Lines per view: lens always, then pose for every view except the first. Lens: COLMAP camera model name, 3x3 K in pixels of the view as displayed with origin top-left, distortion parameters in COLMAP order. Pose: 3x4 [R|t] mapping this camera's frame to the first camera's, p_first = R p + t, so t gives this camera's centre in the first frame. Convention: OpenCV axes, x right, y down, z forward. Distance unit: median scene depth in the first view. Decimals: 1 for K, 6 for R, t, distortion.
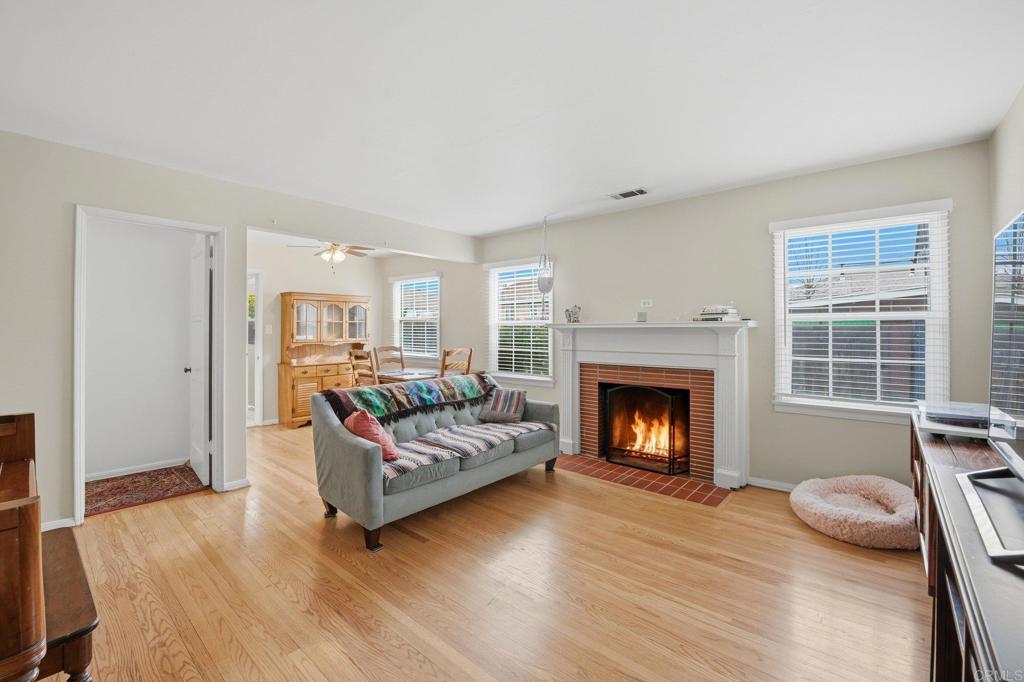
lens RADIAL K [[430.9, 0, 517.5], [0, 430.9, 333.1], [0, 0, 1]] dist [-0.000180, -0.000007]
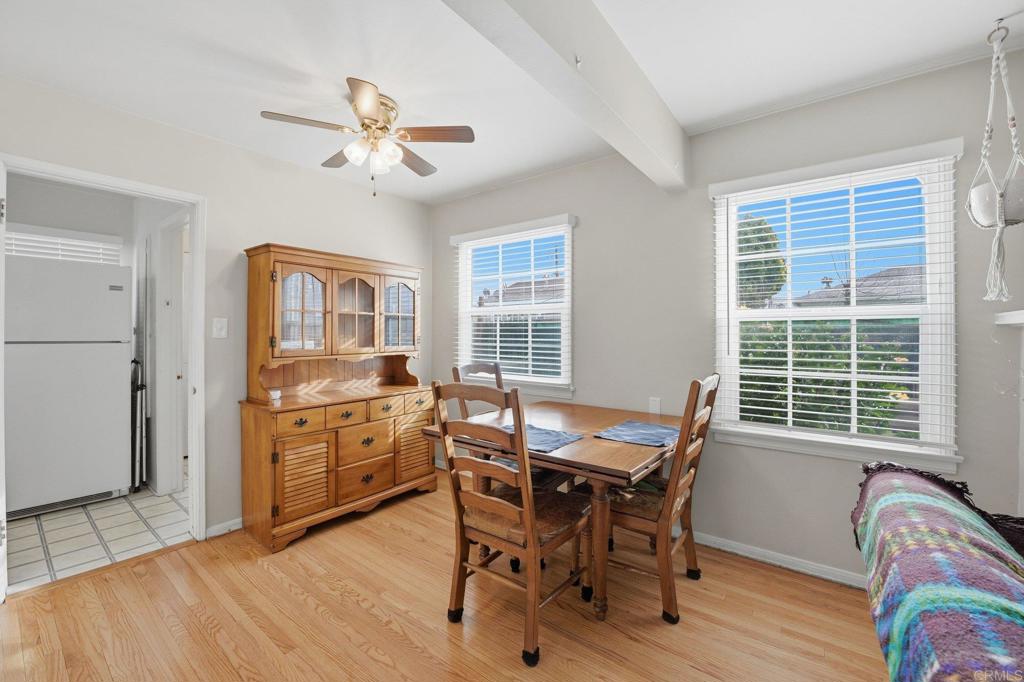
lens RADIAL K [[420.2, 0, 512.0], [0, 420.2, 341.0], [0, 0, 1]] dist [0.001118, 0.000070]
pose [[0.998534, 0.003281, 0.054038, -0.287763], [-0.003694, 0.999965, 0.007543, 0.001134], [-0.054011, -0.007731, 0.998510, 0.532122]]
